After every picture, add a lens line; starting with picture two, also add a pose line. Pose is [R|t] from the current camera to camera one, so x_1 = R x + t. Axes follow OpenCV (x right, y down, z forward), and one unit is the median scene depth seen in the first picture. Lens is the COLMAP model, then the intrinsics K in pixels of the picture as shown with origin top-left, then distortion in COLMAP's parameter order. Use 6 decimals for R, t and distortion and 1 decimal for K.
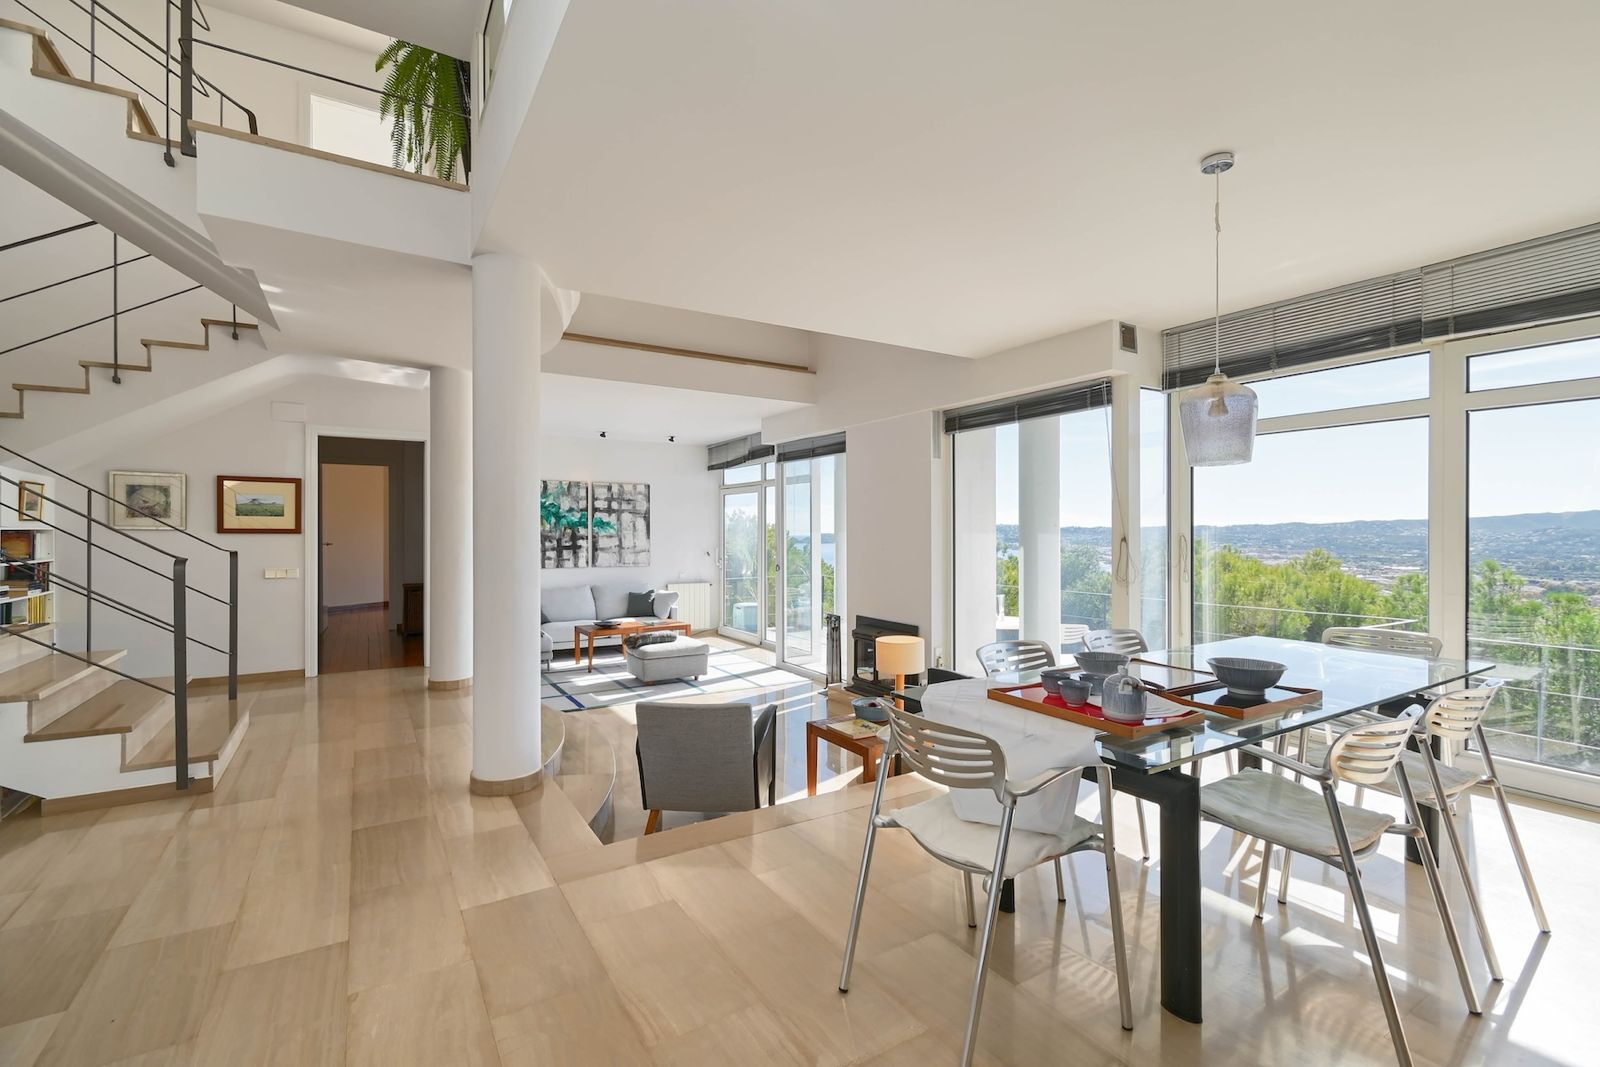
lens RADIAL K [[697.9, 0, 800.0], [0, 697.9, 533.5], [0, 0, 1]] dist [0.003180, -0.007633]
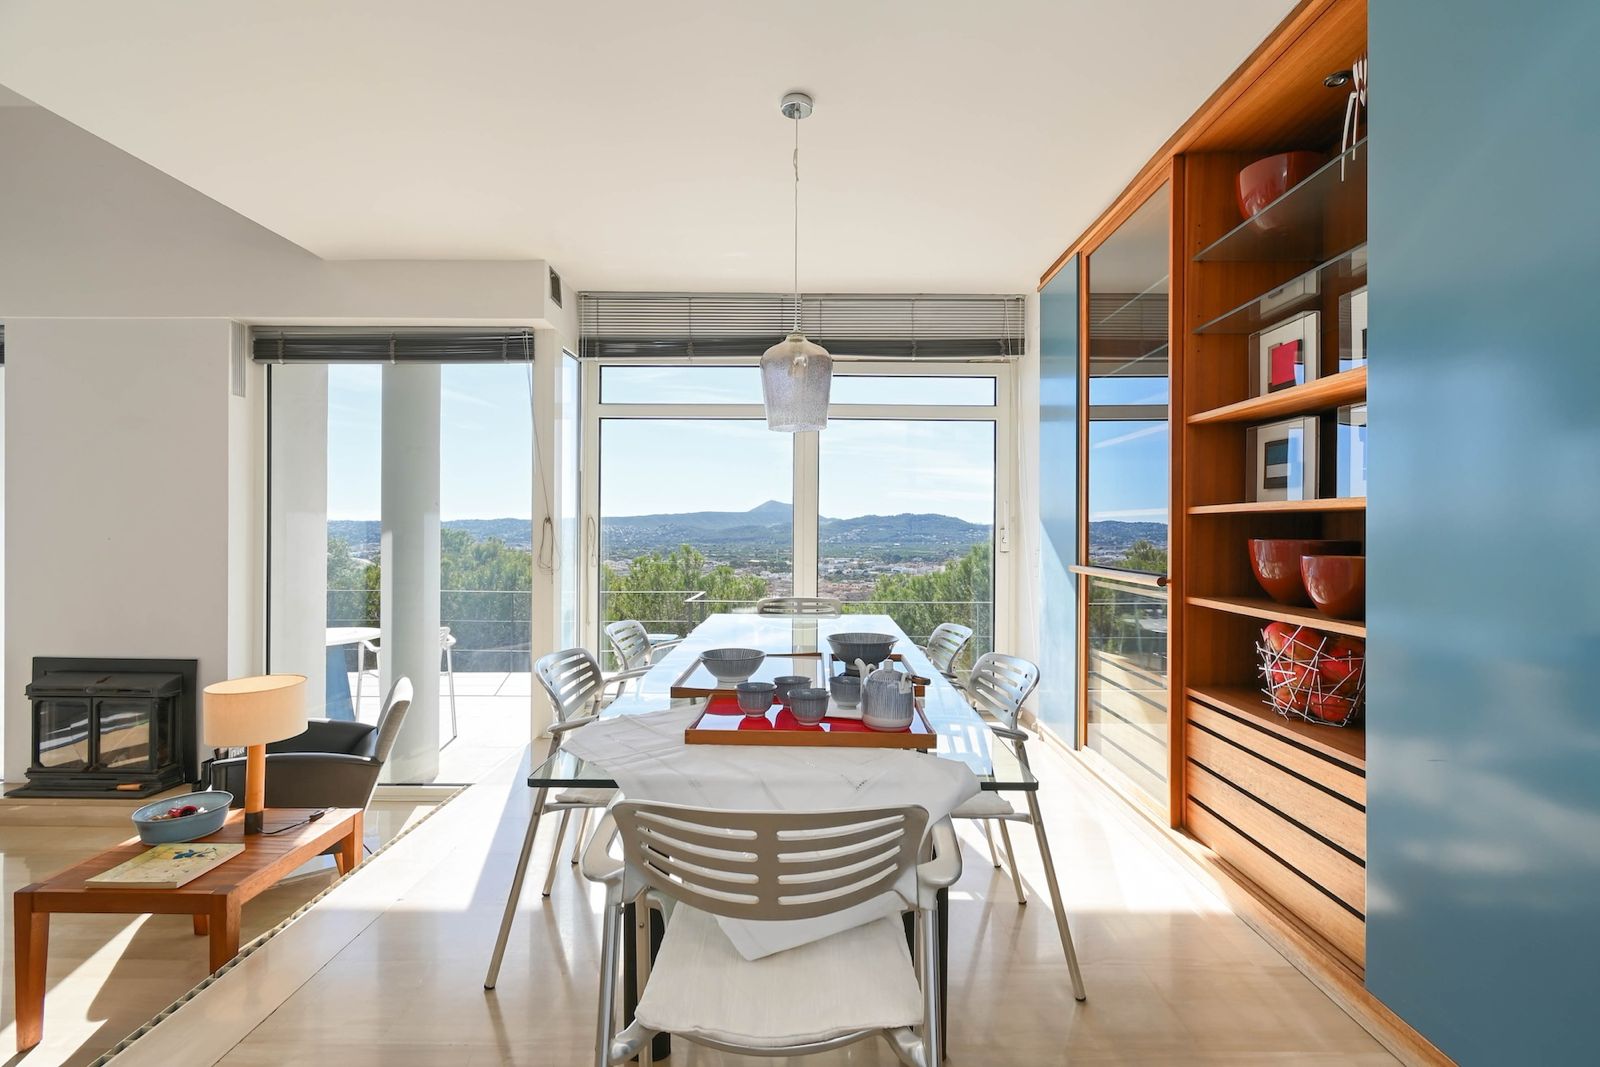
lens RADIAL K [[697.9, 0, 800.0], [0, 697.9, 533.5], [0, 0, 1]] dist [0.003180, -0.007633]
pose [[0.524538, -0.004636, 0.851374, -0.095586], [-0.001745, 0.999977, 0.006520, 0.016550], [-0.851385, -0.004905, 0.524518, 0.250946]]
